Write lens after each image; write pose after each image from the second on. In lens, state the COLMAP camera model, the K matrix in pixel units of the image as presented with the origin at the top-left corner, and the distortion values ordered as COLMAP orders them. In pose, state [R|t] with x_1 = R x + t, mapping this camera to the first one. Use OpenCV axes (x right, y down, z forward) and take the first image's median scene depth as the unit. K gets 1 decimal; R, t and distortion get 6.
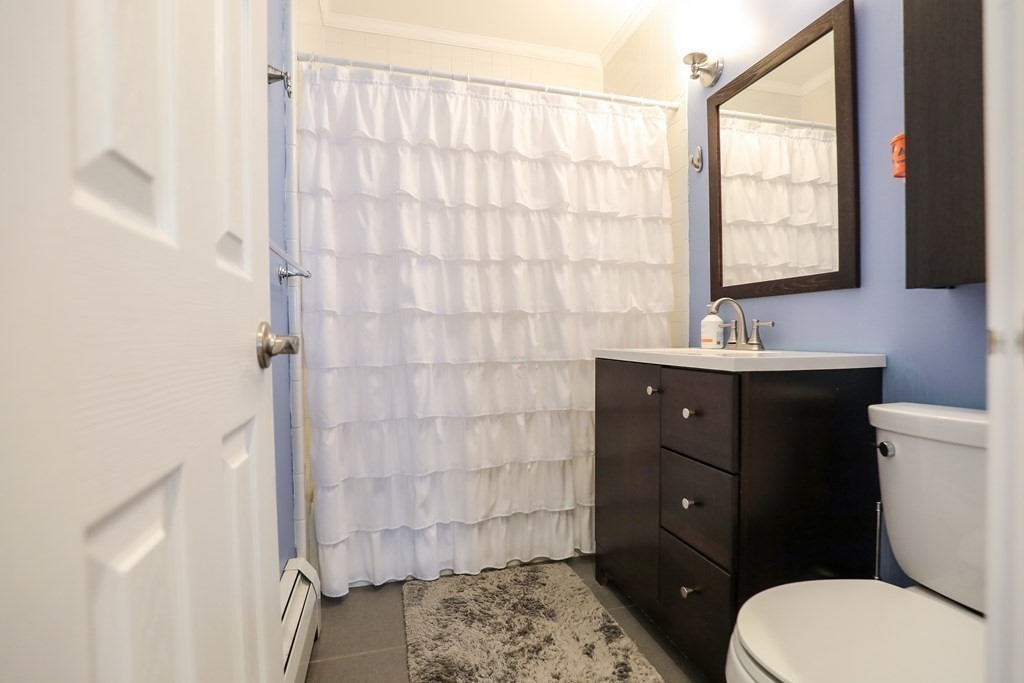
lens RADIAL K [[465.0, 0, 520.8], [0, 465.0, 342.3], [0, 0, 1]] dist [-0.031891, 0.002034]
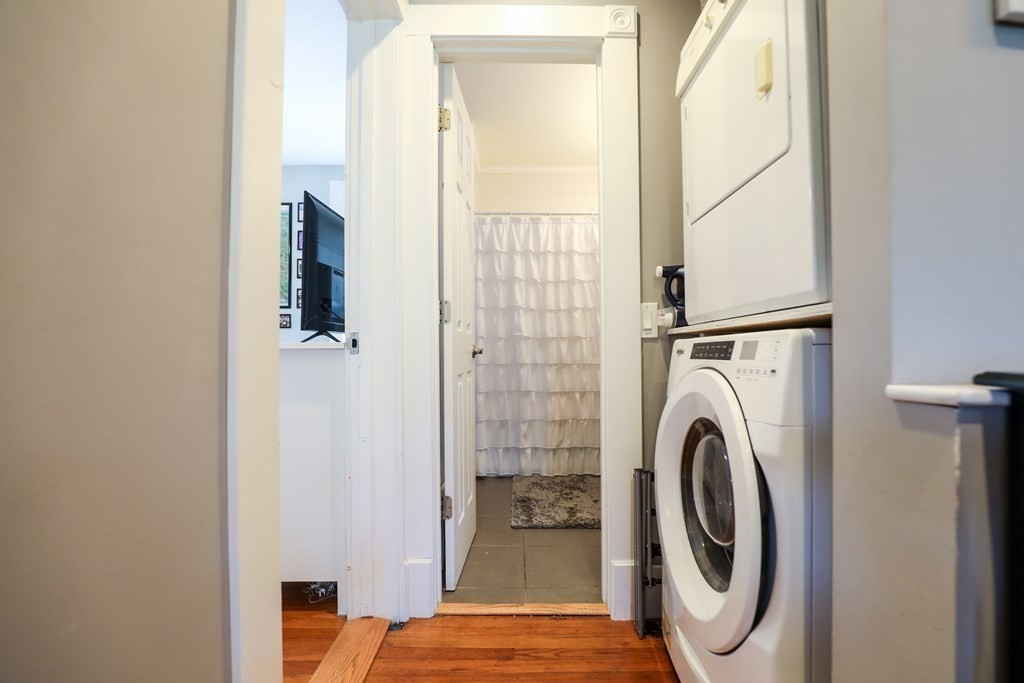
lens RADIAL K [[465.0, 0, 510.4], [0, 465.0, 340.3], [0, 0, 1]] dist [-0.031891, 0.002034]
pose [[0.955722, 0.009659, -0.294113, 0.299056], [-0.014425, 0.999797, -0.014042, -0.021299], [0.293917, 0.017663, 0.955668, -0.875284]]
